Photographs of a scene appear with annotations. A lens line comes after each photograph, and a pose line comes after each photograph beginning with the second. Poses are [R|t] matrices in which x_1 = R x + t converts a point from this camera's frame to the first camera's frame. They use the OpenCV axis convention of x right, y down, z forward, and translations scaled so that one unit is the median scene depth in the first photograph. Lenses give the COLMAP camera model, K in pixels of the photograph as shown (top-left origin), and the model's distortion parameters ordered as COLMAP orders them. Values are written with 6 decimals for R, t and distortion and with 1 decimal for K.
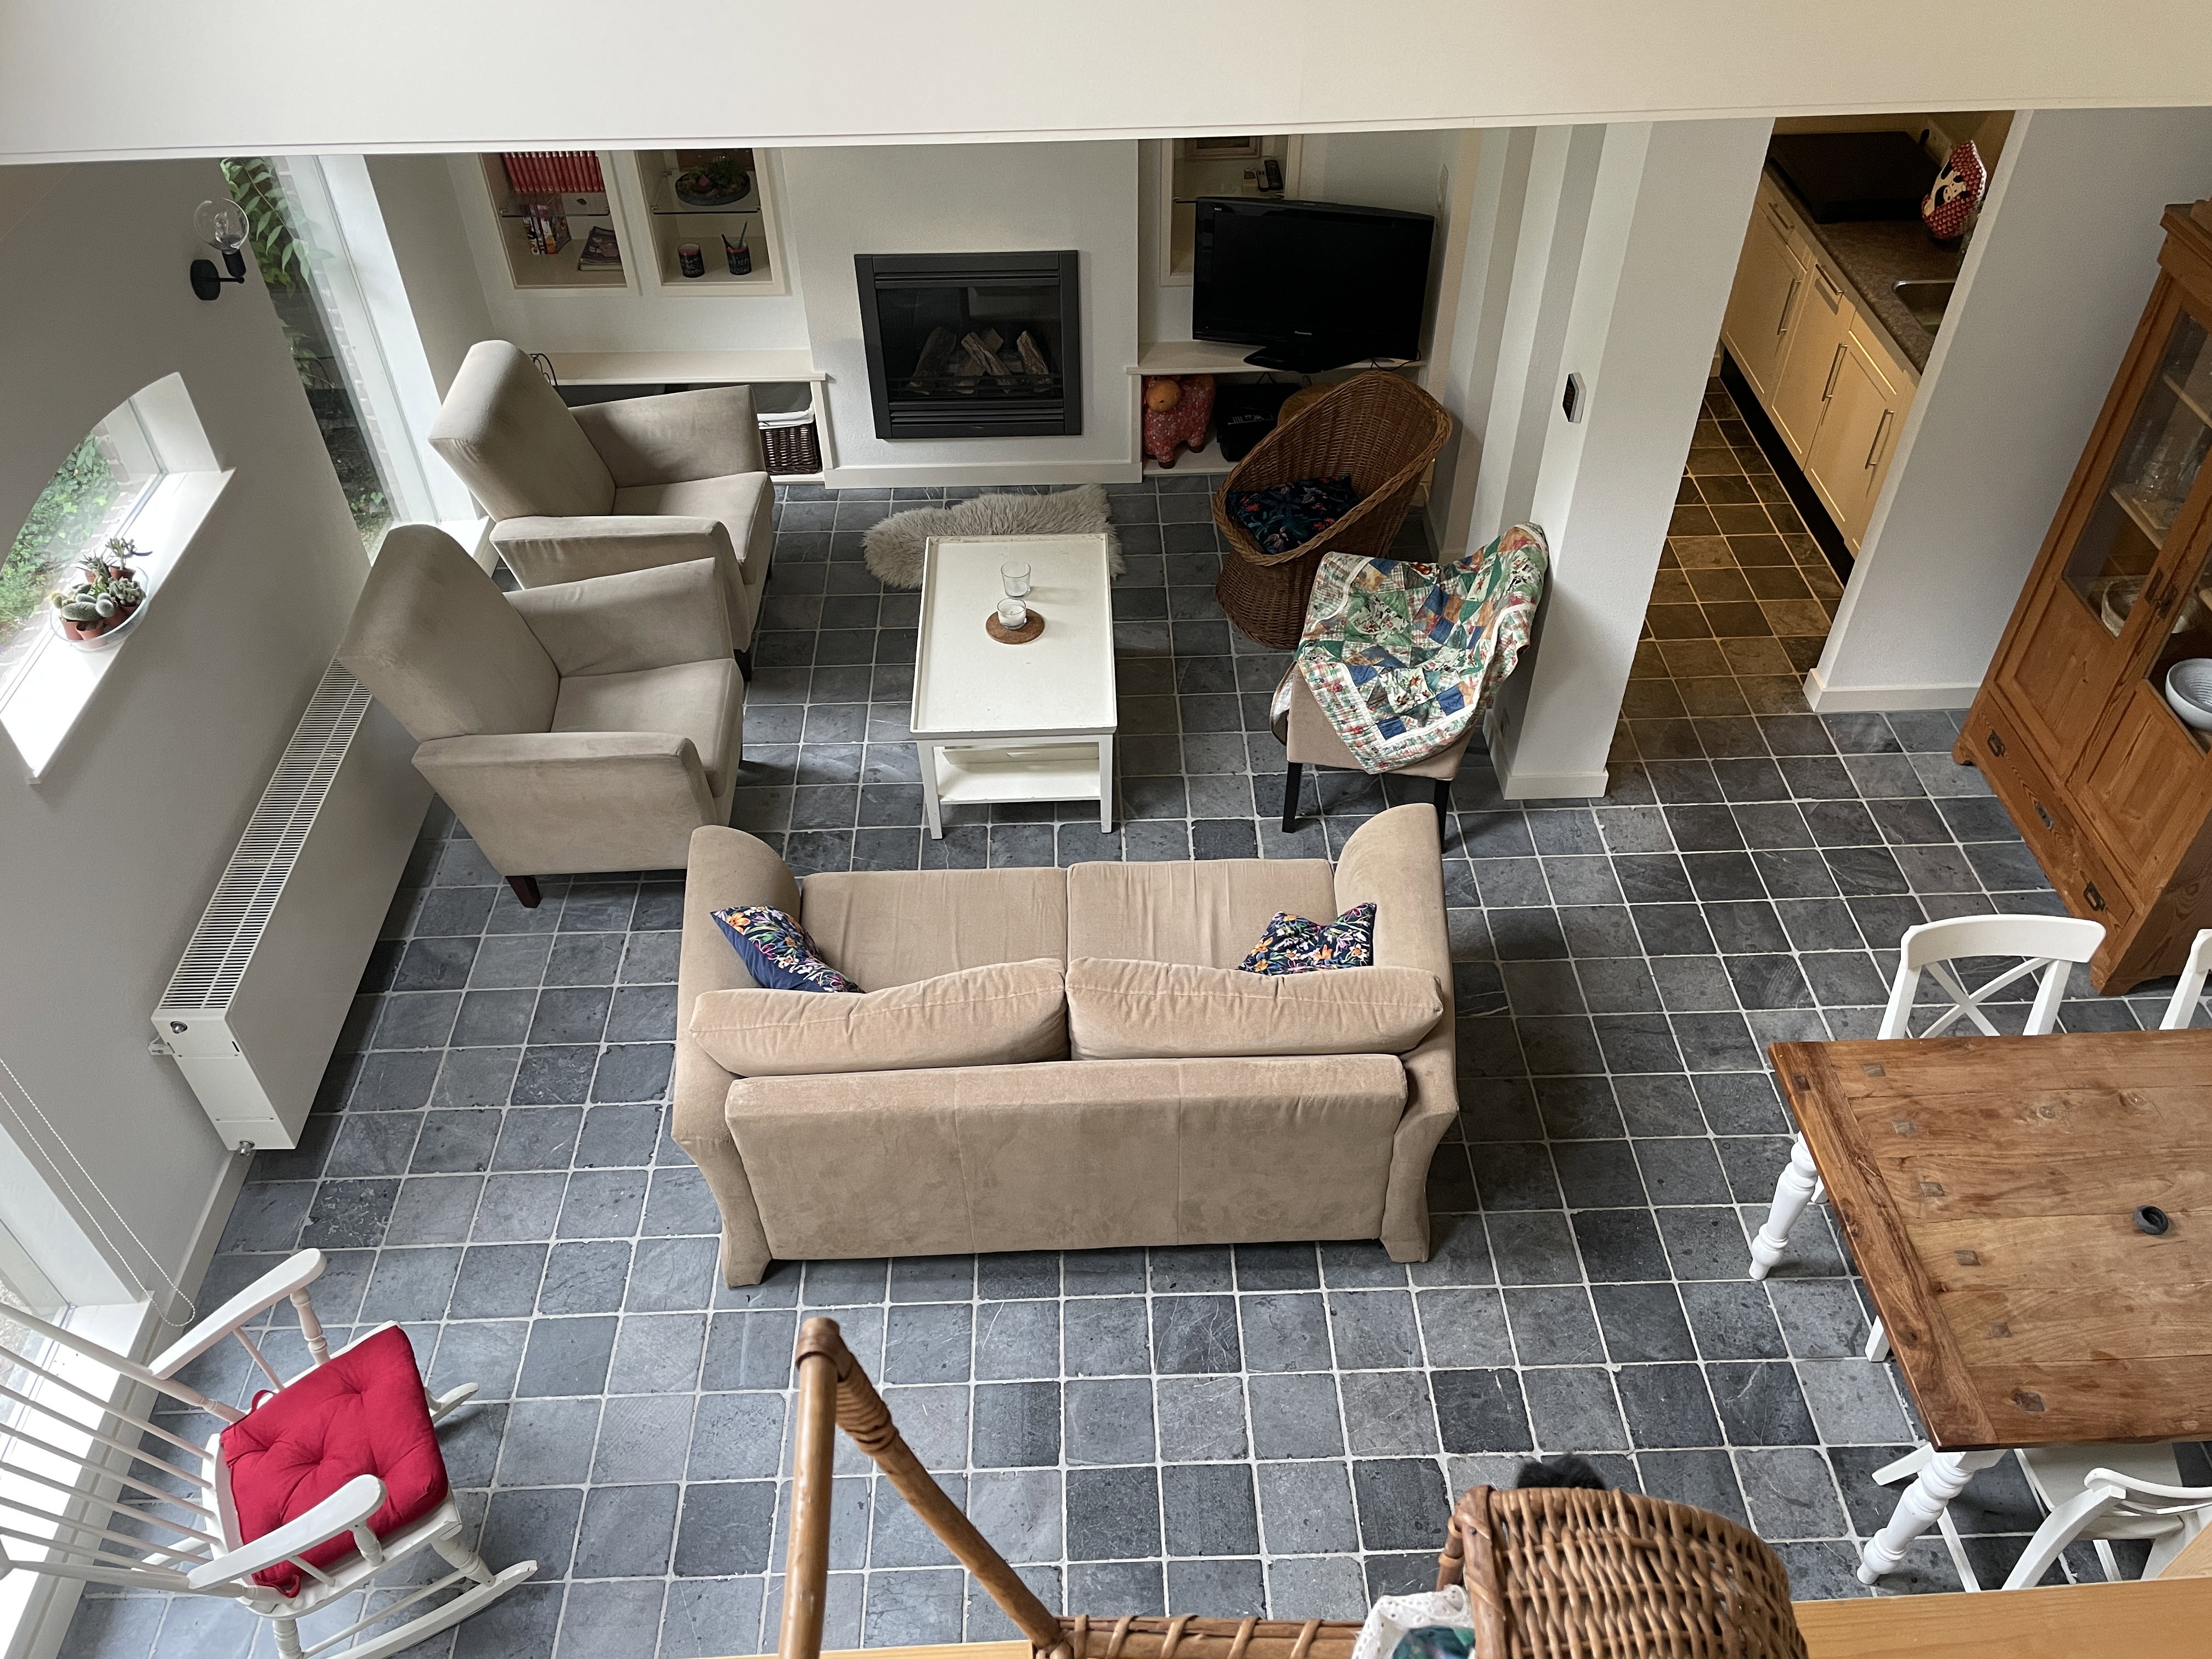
lens RADIAL K [[1669.1, 0, 1106.0], [0, 1669.1, 829.5], [0, 0, 1]] dist [0.100221, -0.140325]
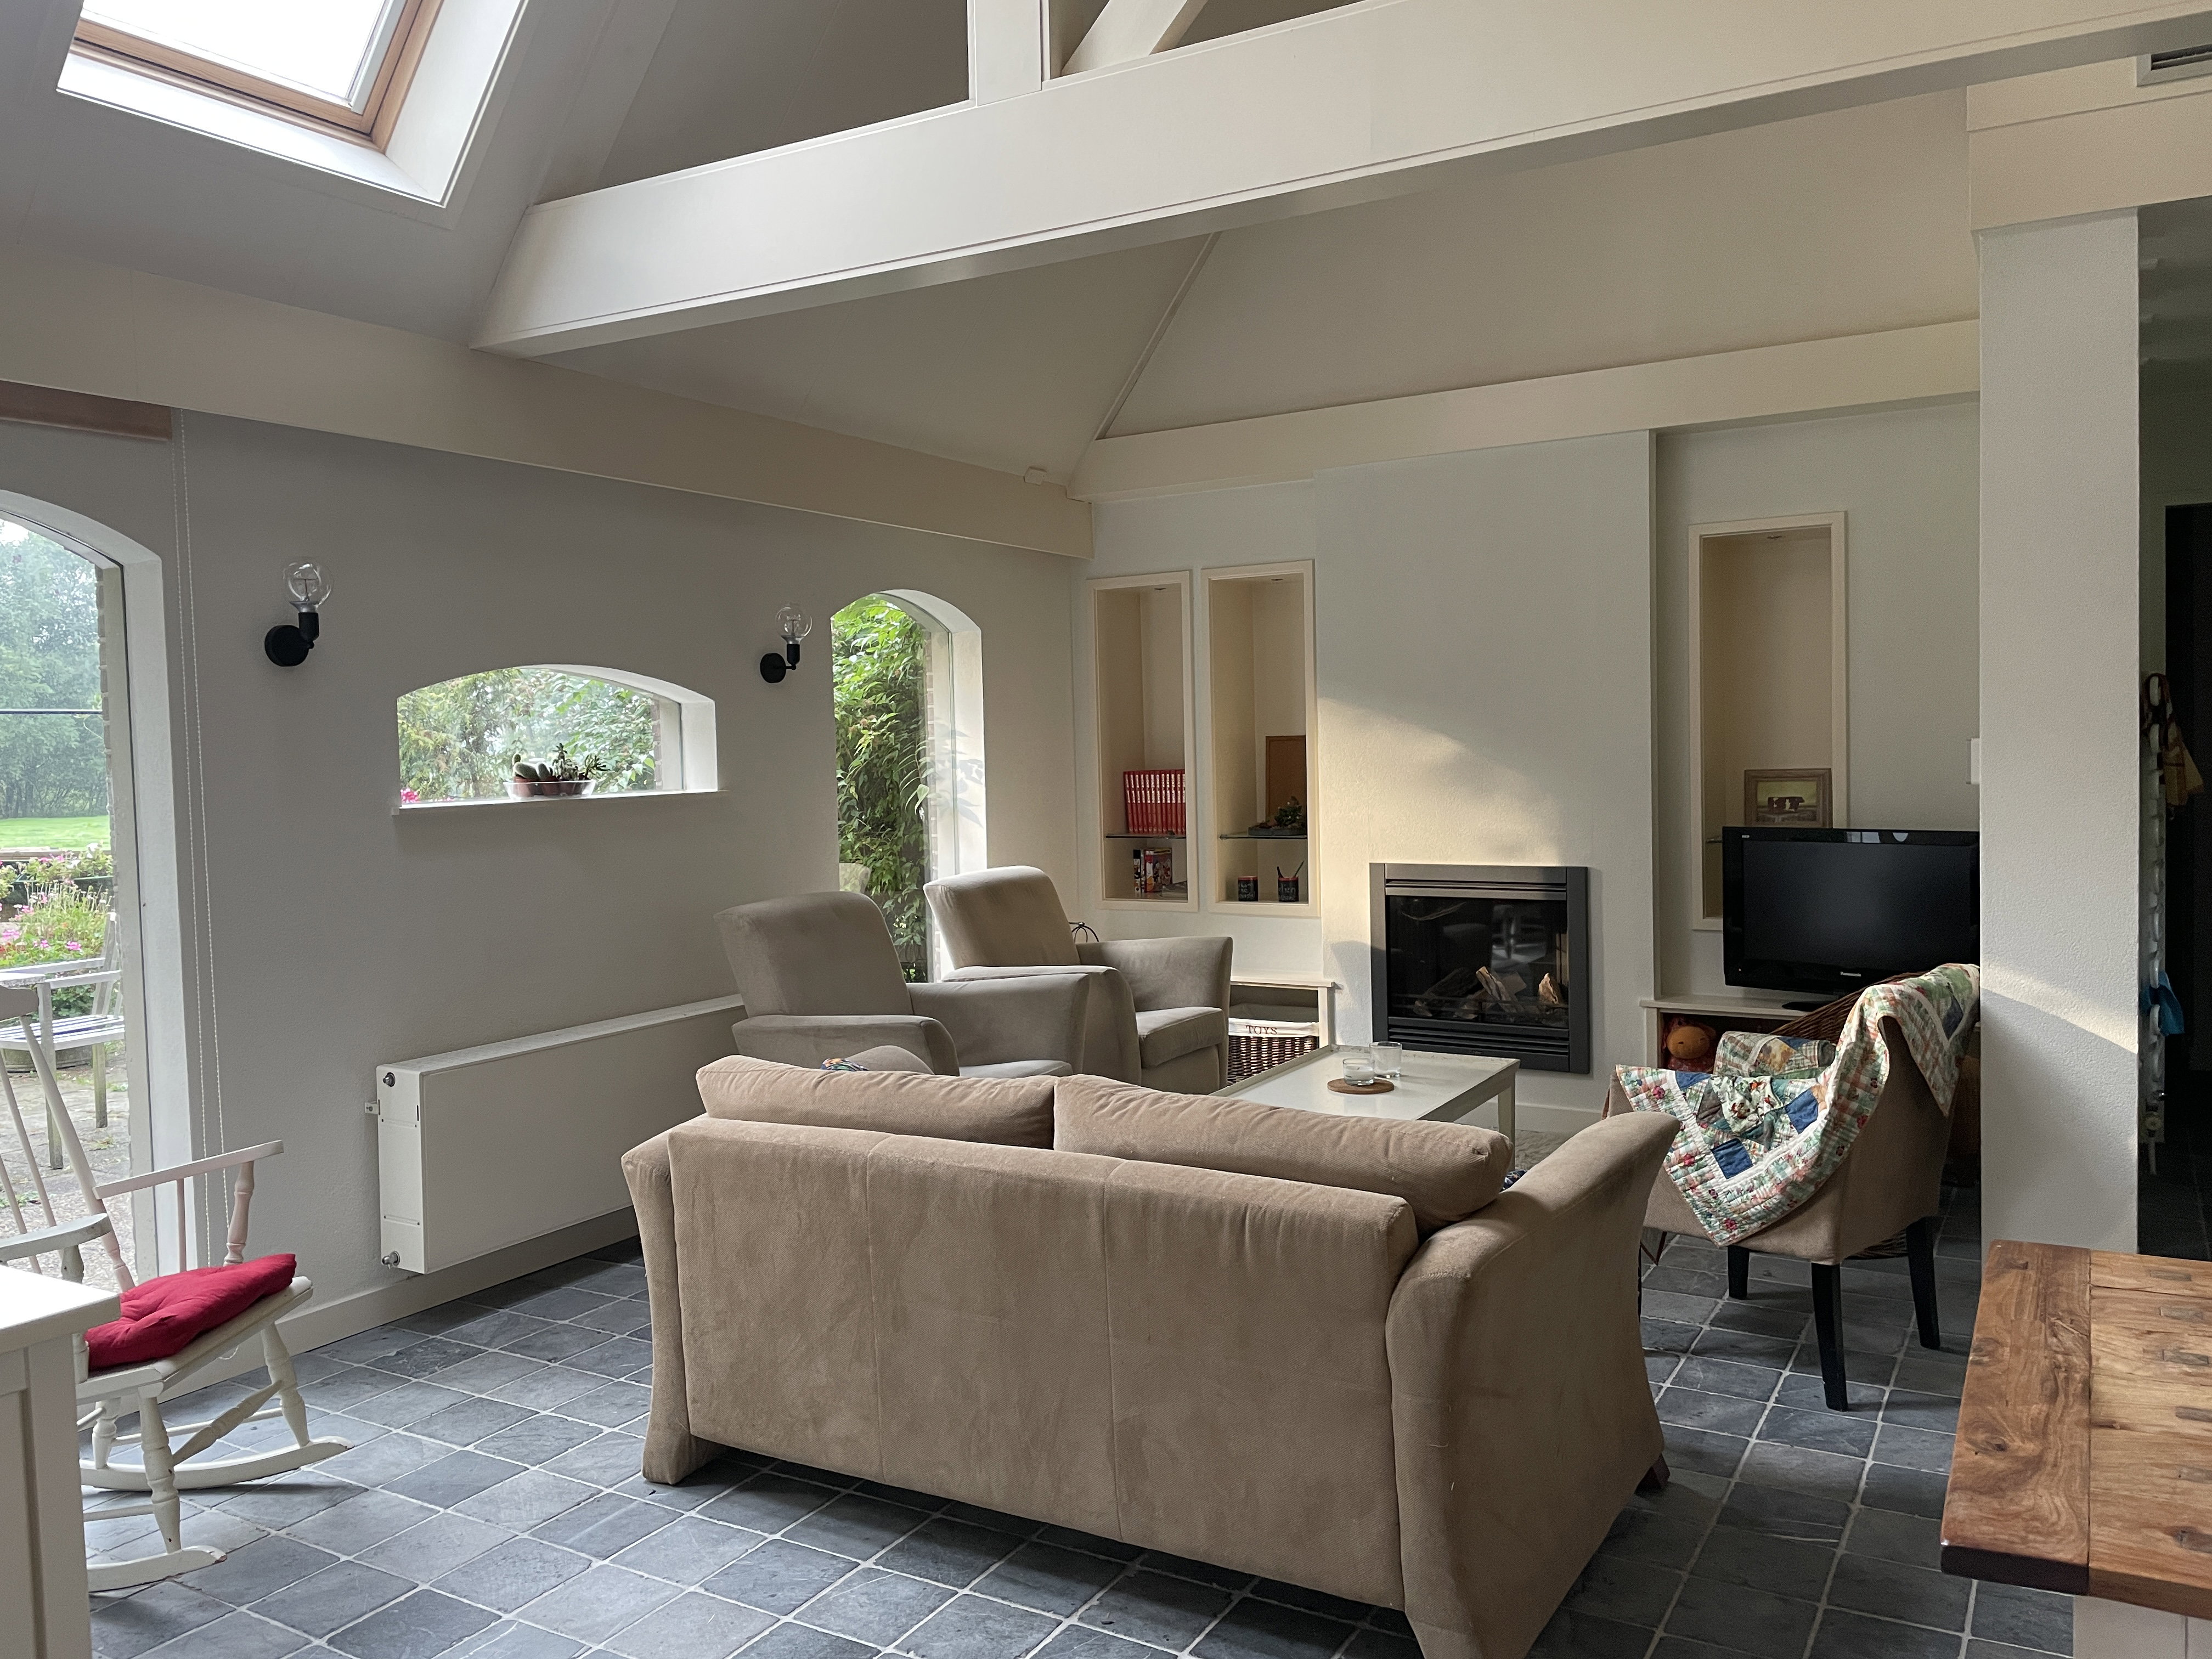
lens RADIAL K [[1669.1, 0, 1106.0], [0, 1669.1, 829.5], [0, 0, 1]] dist [0.100221, -0.140325]
pose [[0.847425, 0.018068, -0.530607, 0.342267], [-0.354036, 0.763999, -0.539411, 0.344546], [0.395637, 0.644964, 0.653829, 0.308746]]
